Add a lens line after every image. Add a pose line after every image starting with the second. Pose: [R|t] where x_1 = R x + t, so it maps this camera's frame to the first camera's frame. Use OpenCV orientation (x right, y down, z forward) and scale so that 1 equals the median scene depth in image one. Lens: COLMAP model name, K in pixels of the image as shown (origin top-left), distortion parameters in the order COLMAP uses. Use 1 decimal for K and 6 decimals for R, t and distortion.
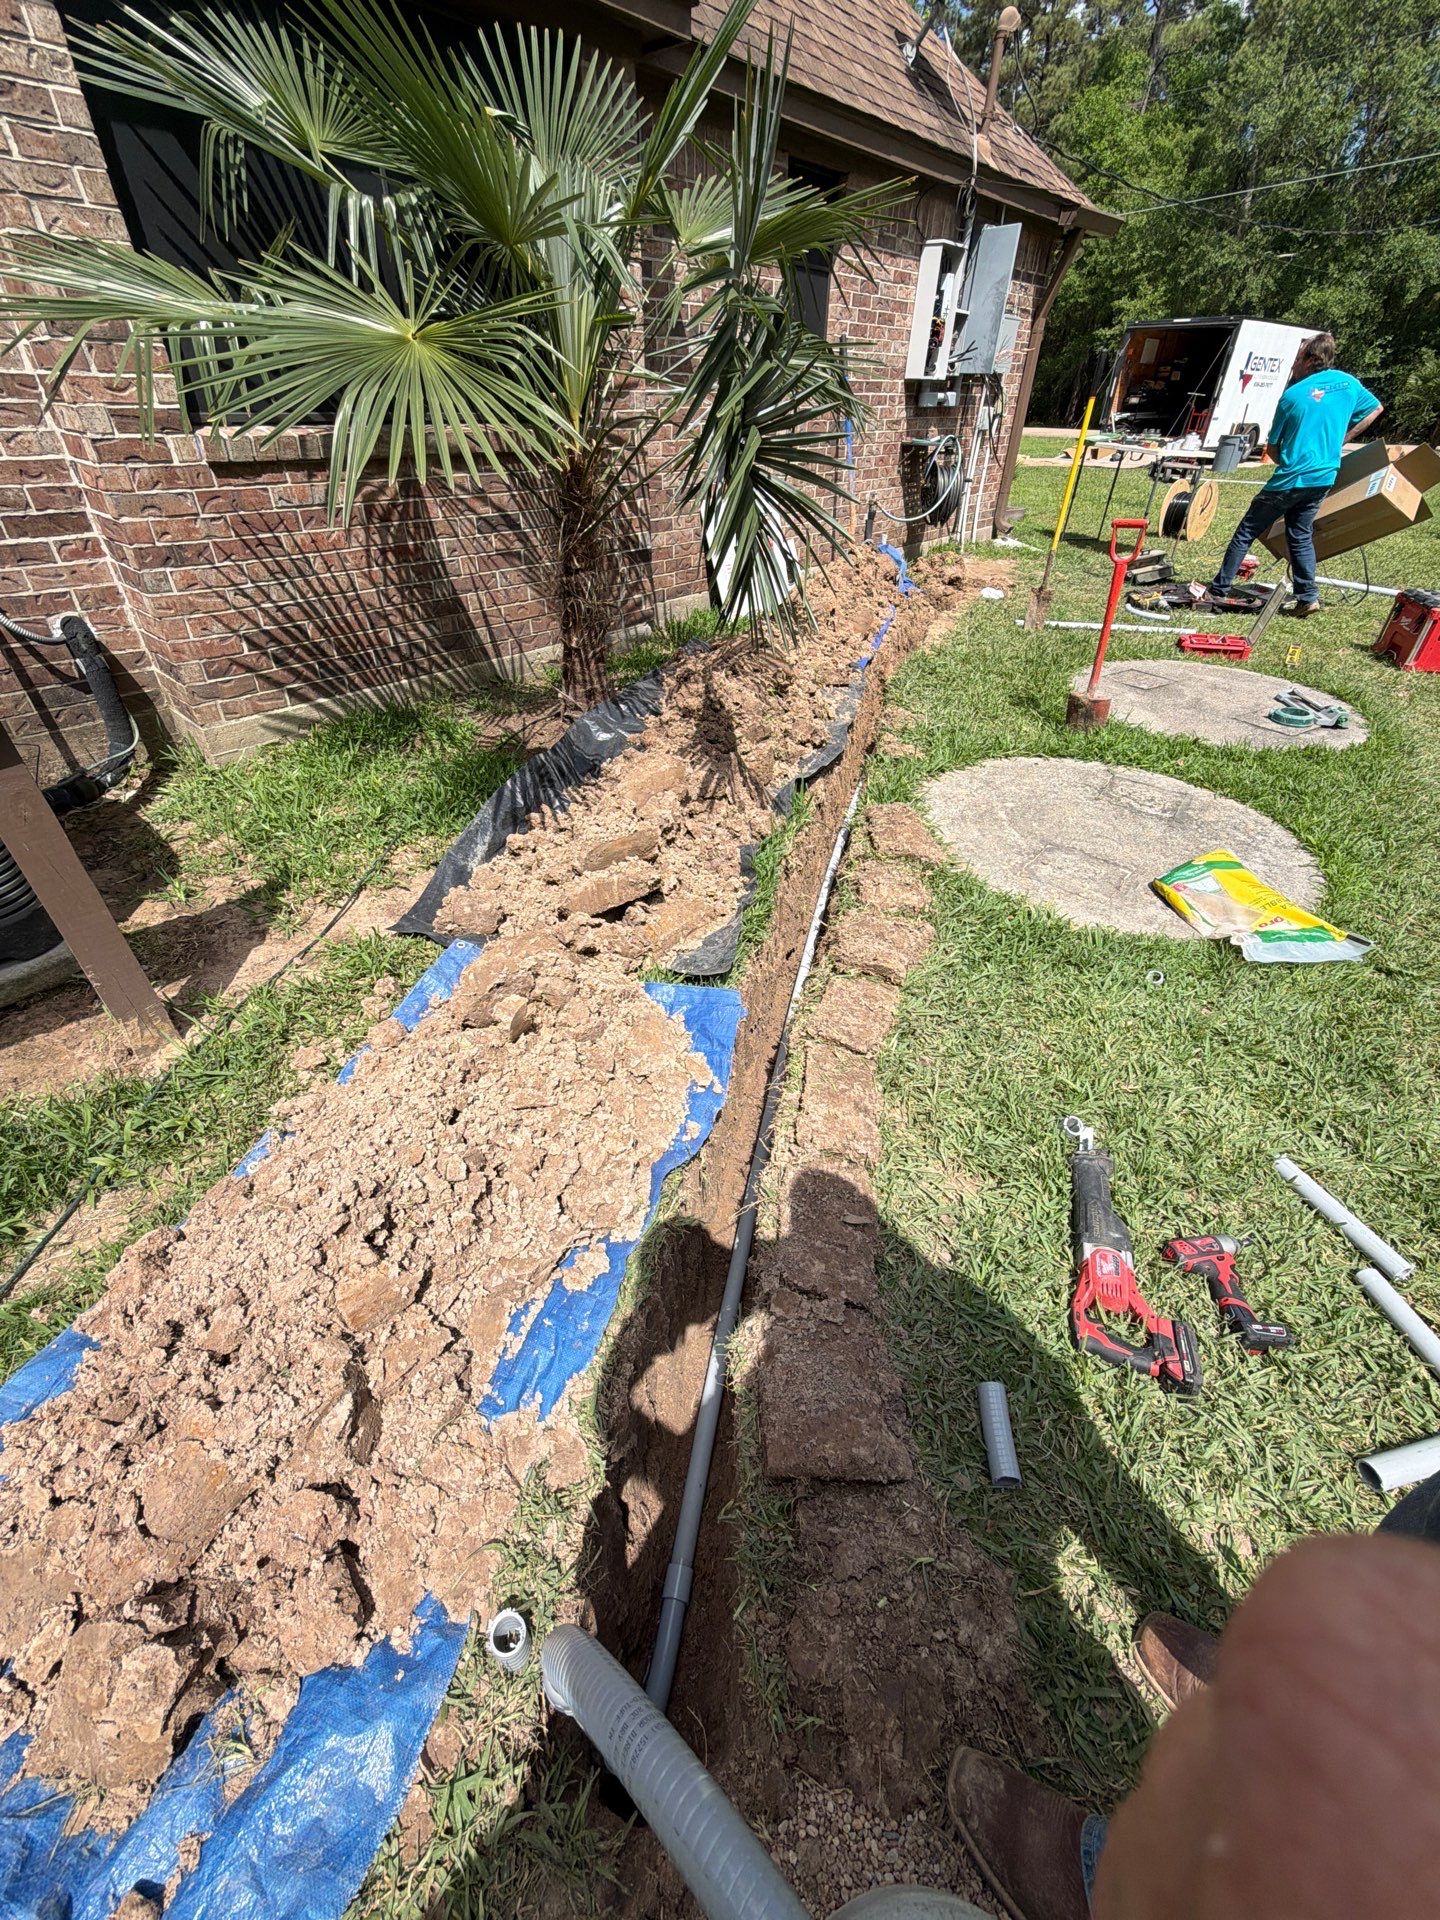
lens RADIAL K [[774.6, 0, 720.0], [0, 774.6, 960.0], [0, 0, 1]] dist [0.002381, 0.000482]
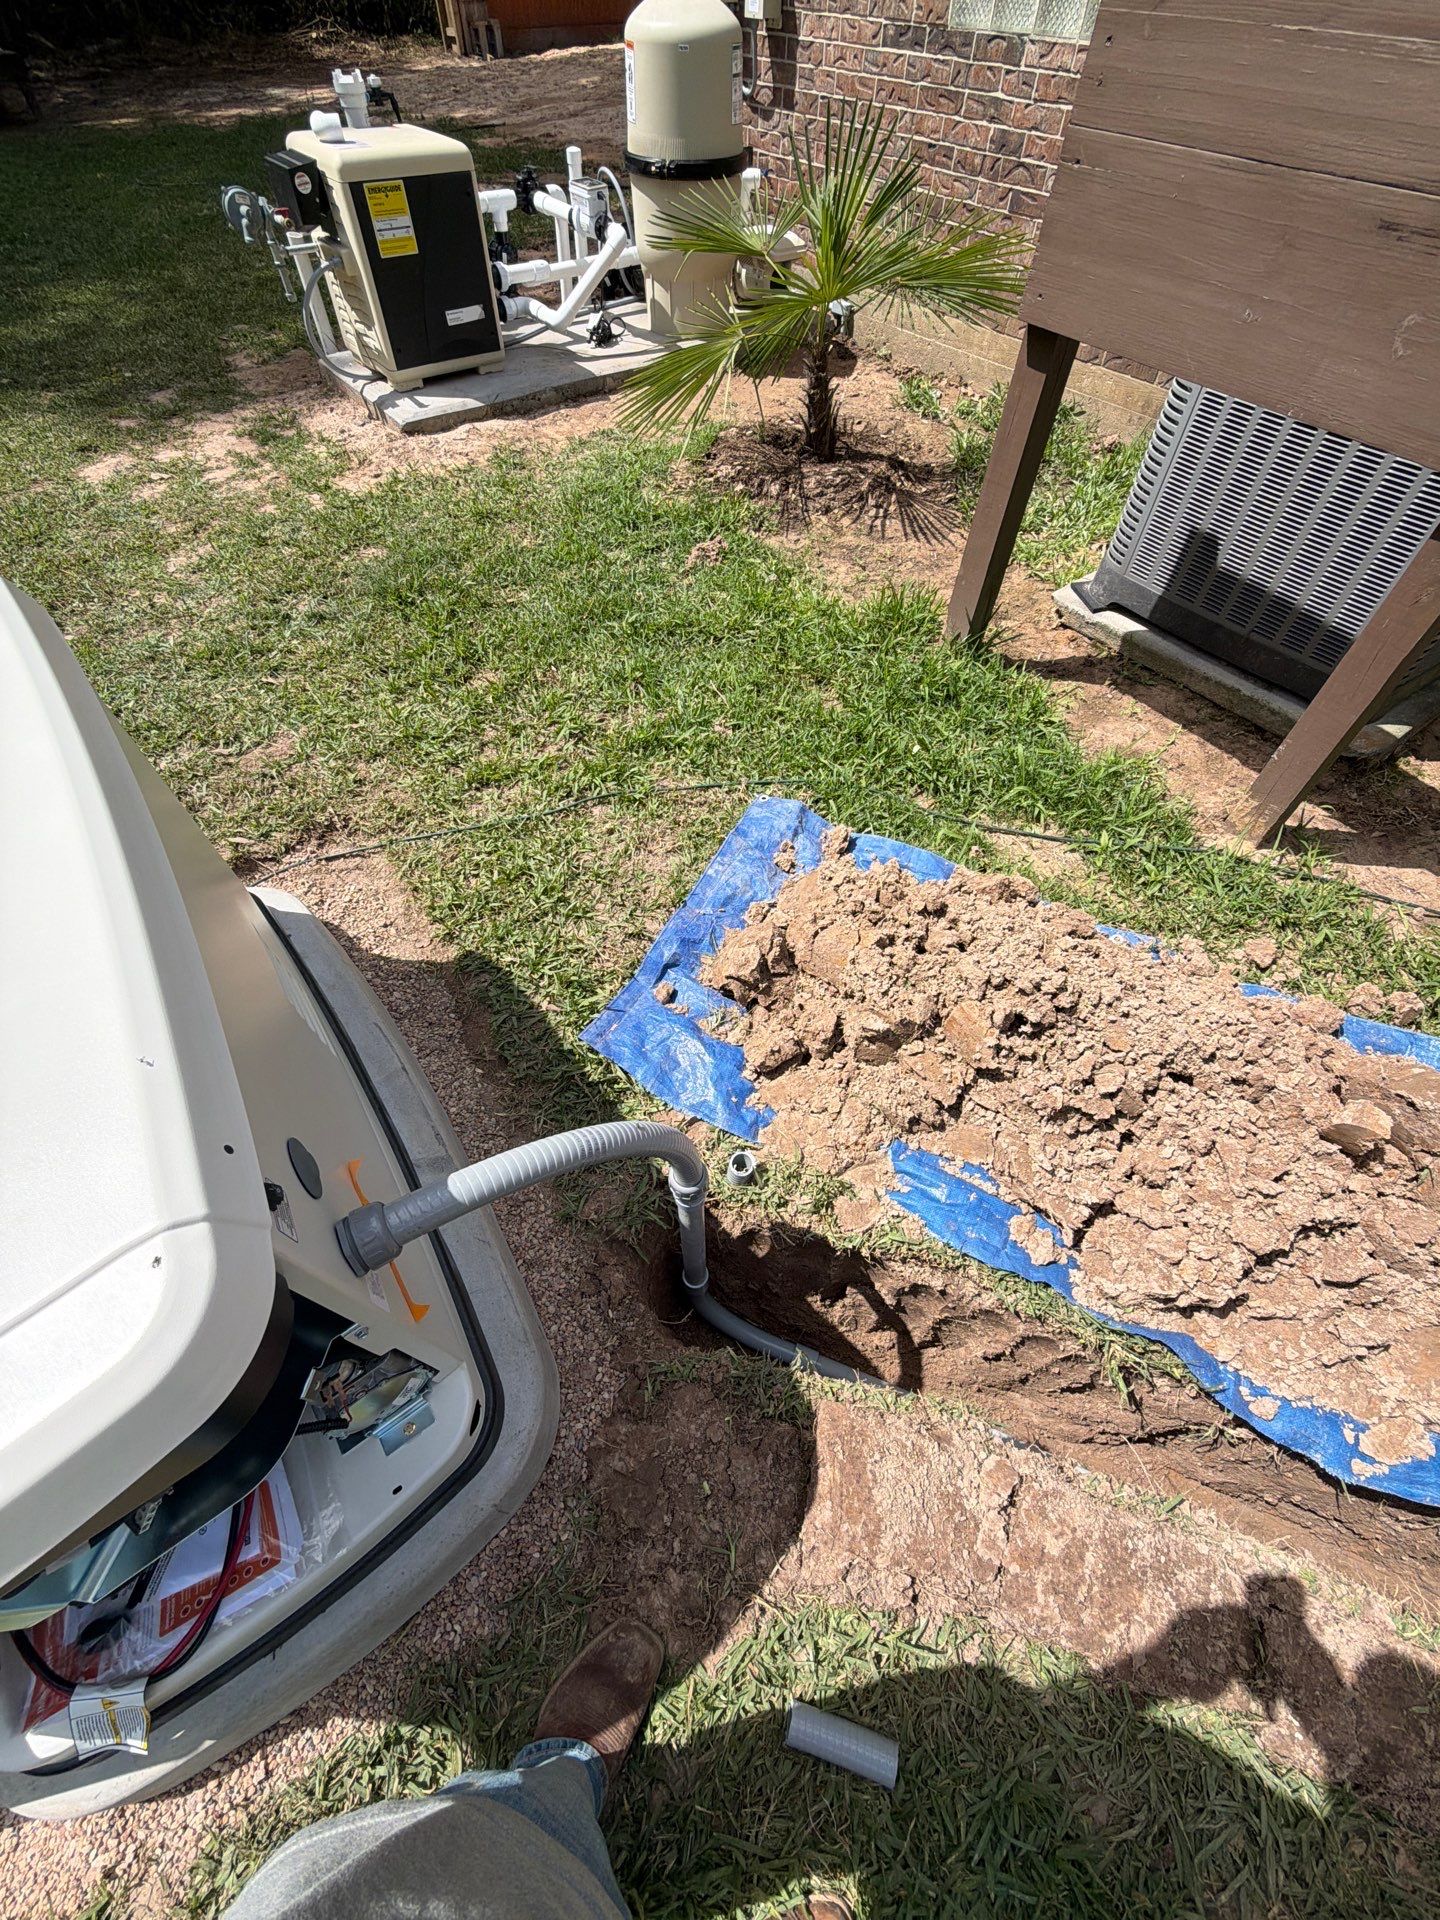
lens RADIAL K [[774.6, 0, 720.0], [0, 774.6, 960.0], [0, 0, 1]] dist [0.002381, 0.000482]
pose [[-0.197415, 0.777954, -0.596502, 0.234797], [-0.590561, 0.391299, 0.705779, -0.205698], [0.782474, 0.491602, 0.382181, 0.196044]]
